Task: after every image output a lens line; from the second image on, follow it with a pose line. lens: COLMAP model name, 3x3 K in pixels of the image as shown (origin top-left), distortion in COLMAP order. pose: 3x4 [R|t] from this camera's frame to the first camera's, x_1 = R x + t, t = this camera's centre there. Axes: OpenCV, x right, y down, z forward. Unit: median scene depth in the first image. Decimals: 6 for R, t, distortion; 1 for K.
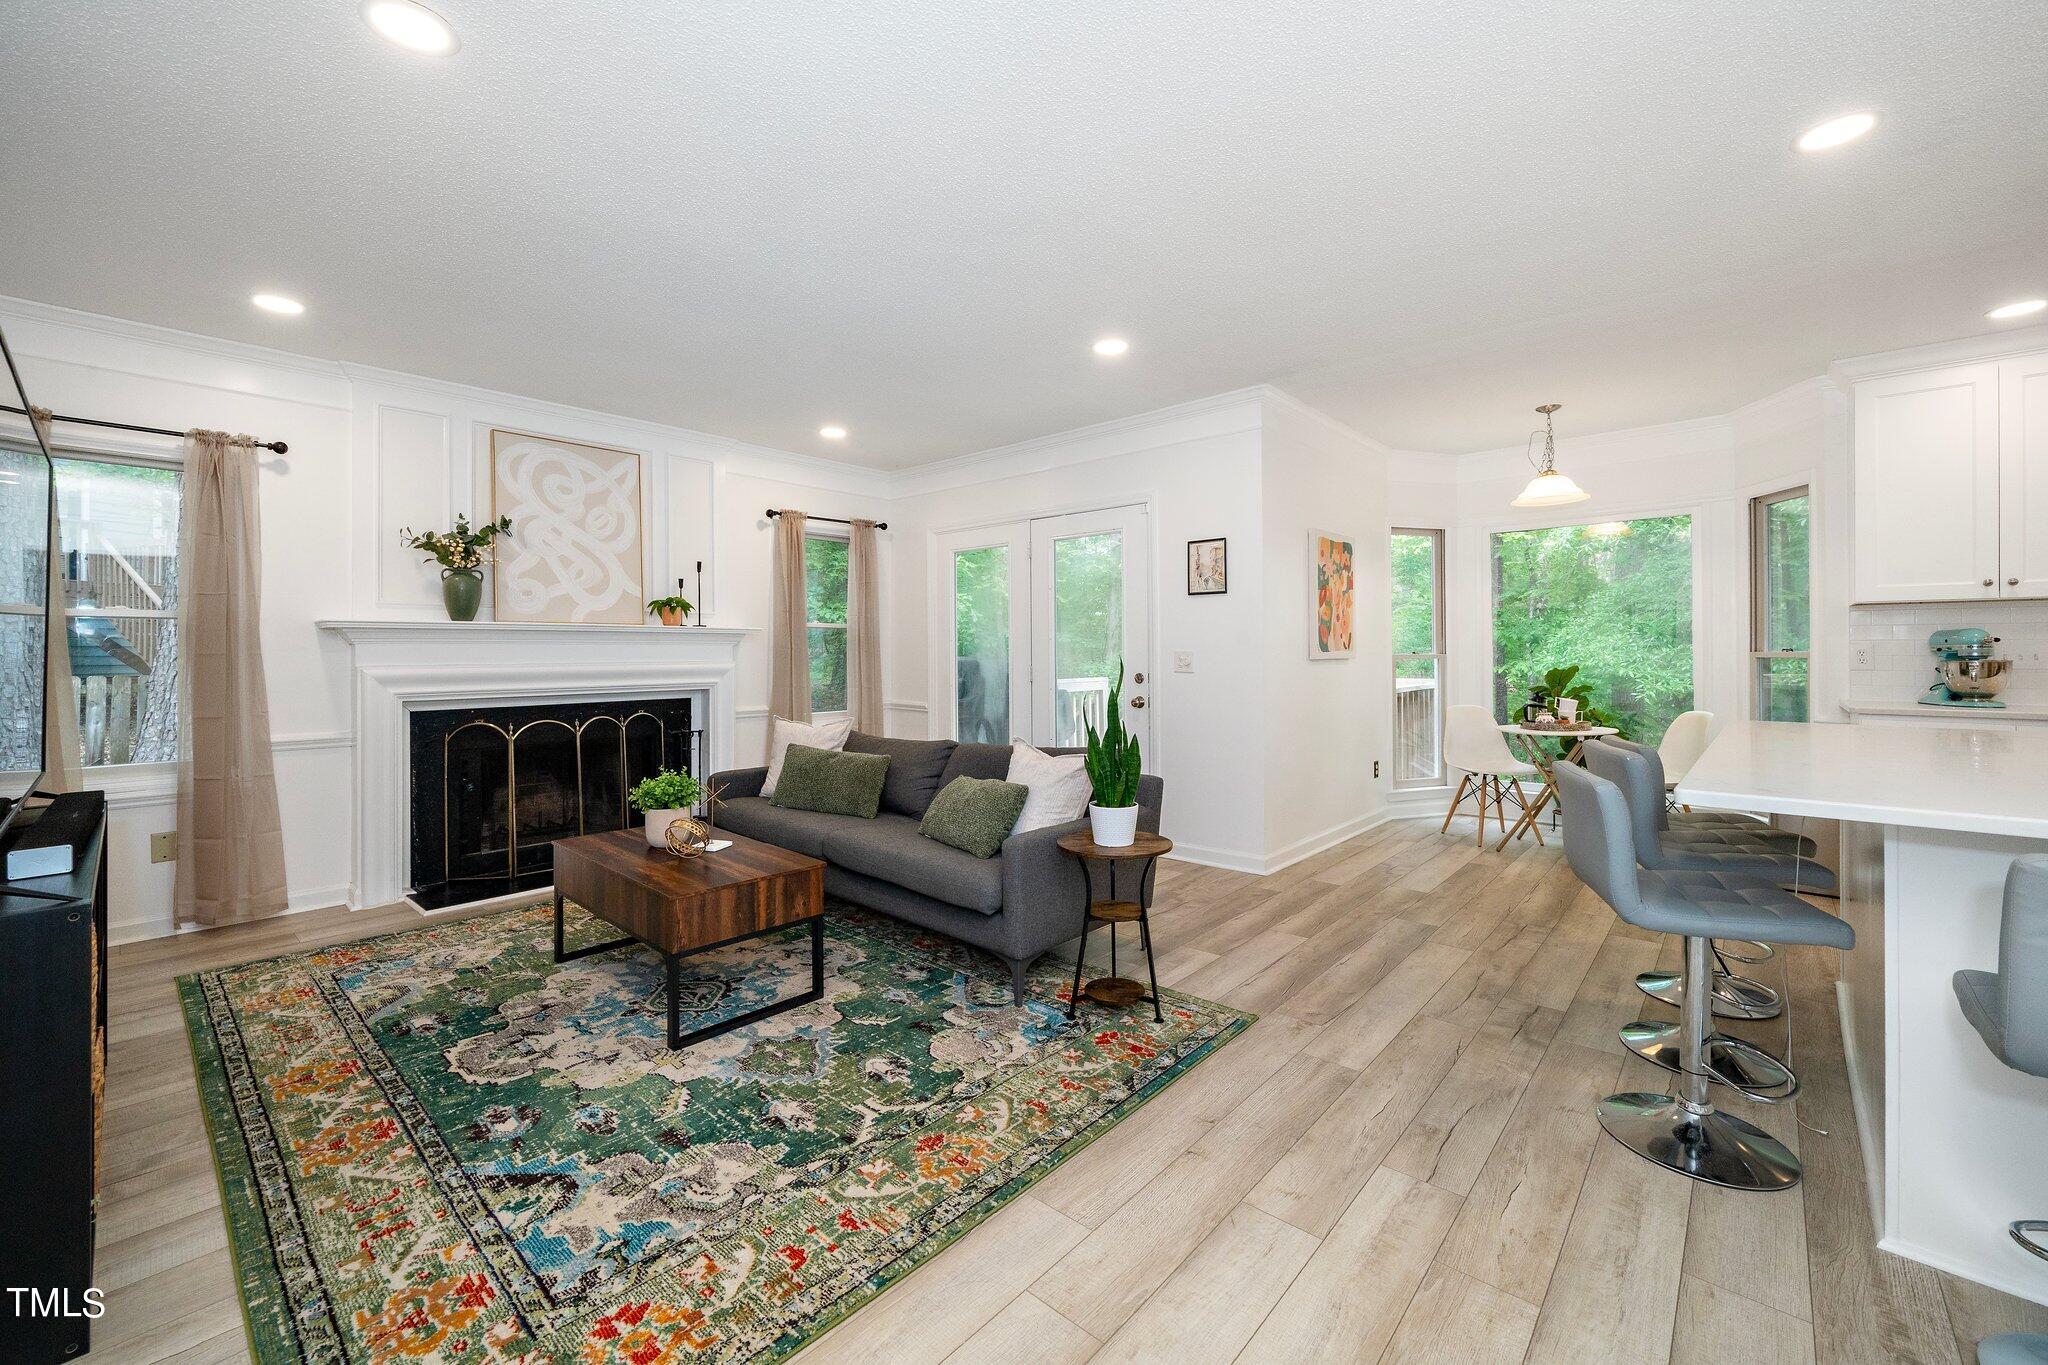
lens RADIAL K [[834.4, 0, 1016.4], [0, 834.4, 654.4], [0, 0, 1]] dist [-0.000799, -0.000195]
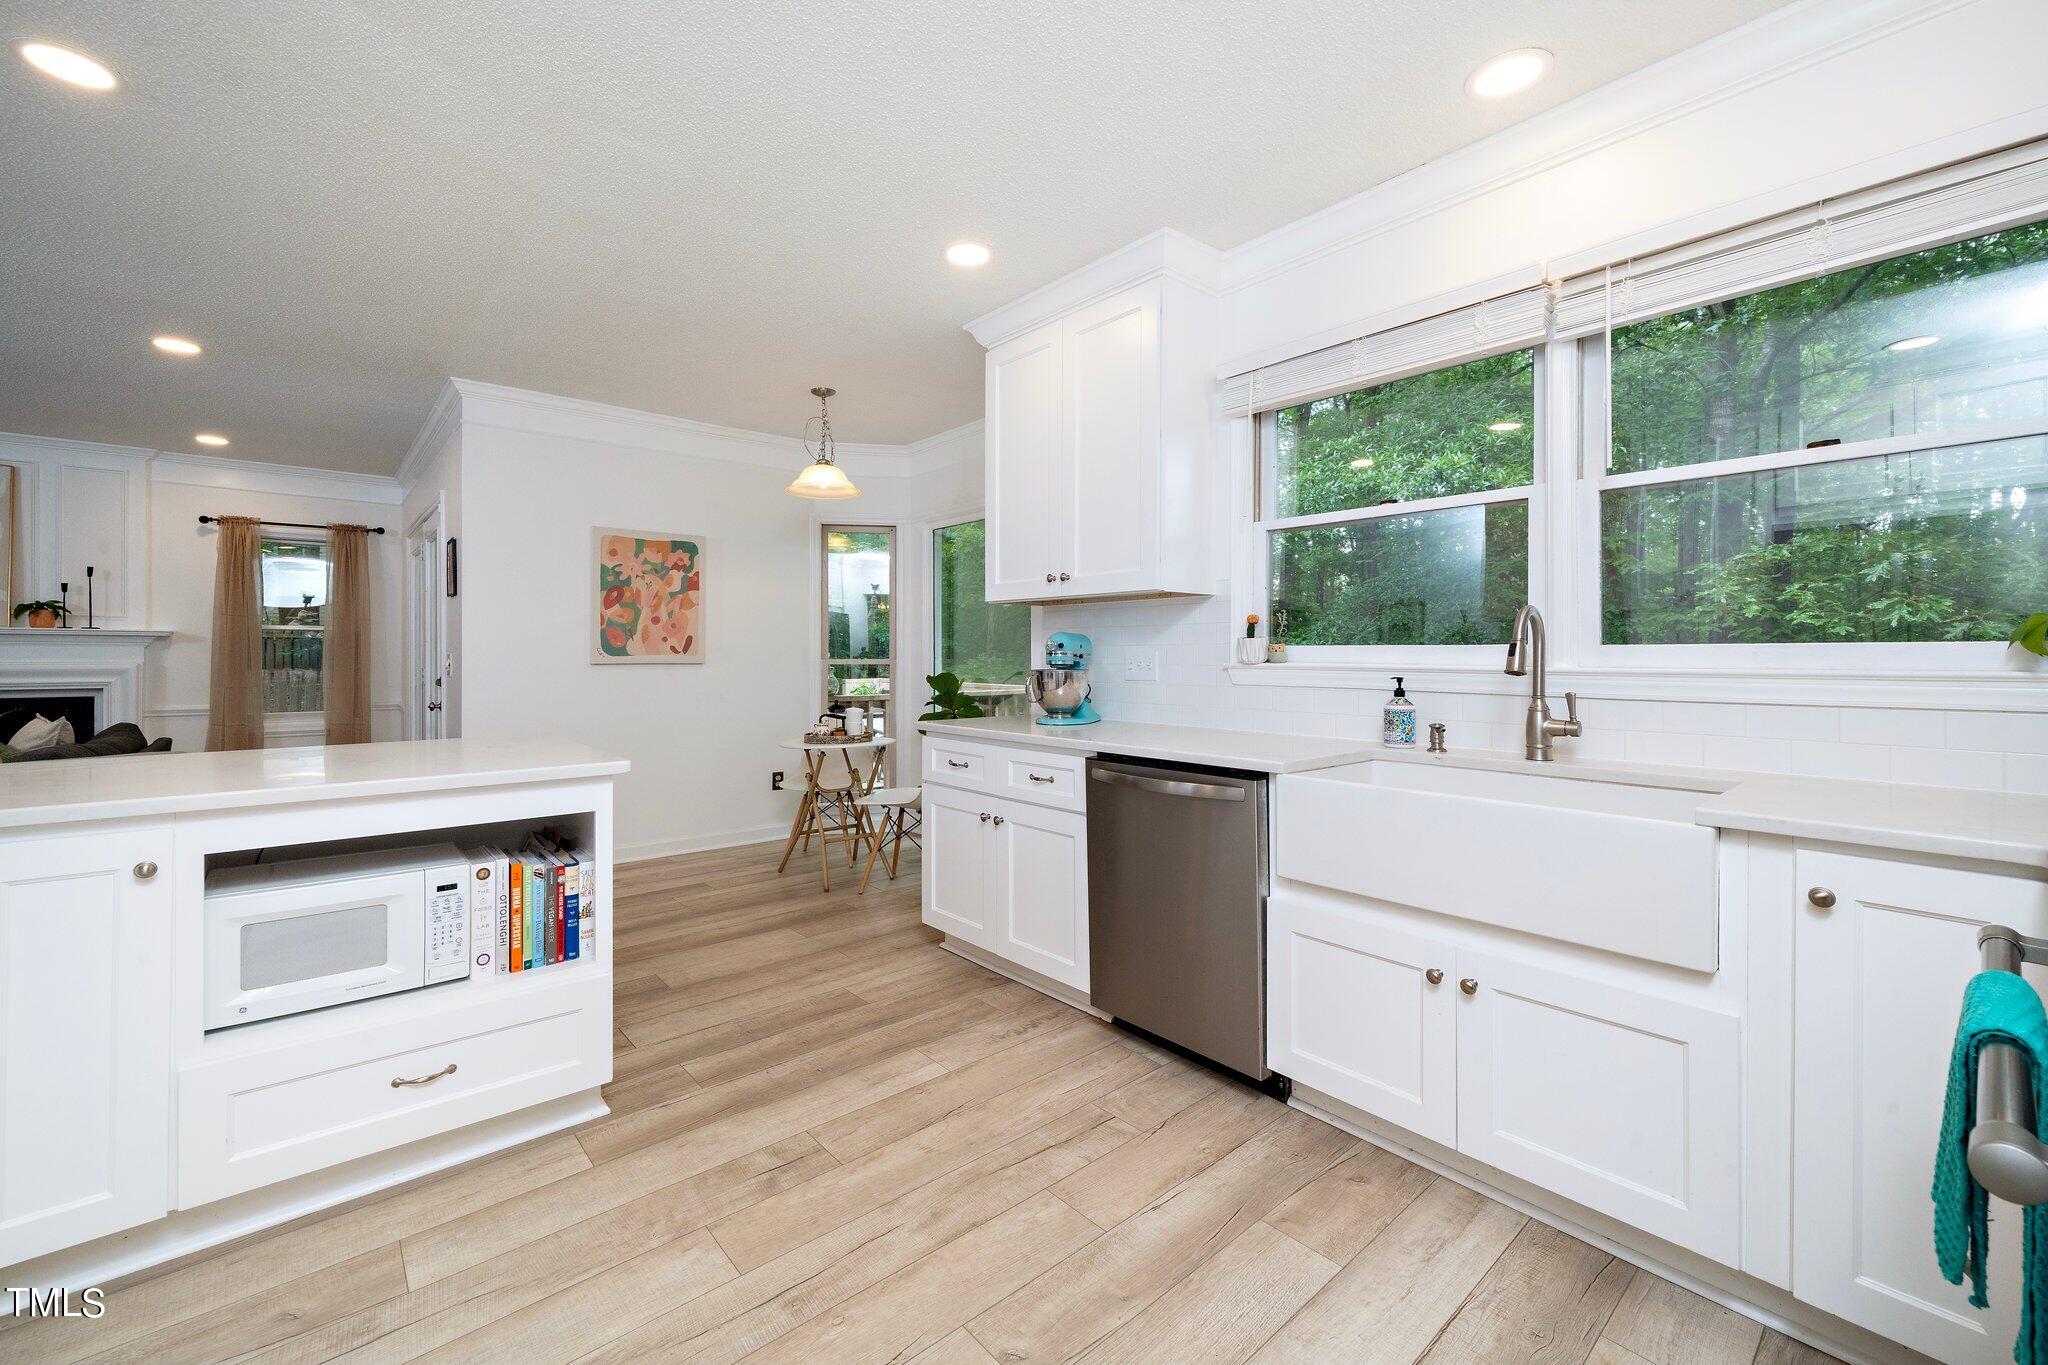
lens RADIAL K [[834.4, 0, 1016.4], [0, 834.4, 654.4], [0, 0, 1]] dist [-0.000799, -0.000195]
pose [[0.991280, 0.007017, -0.131586, 1.094337], [-0.007509, 0.999967, -0.003241, -0.007147], [0.131559, 0.004201, 0.991299, 0.136718]]
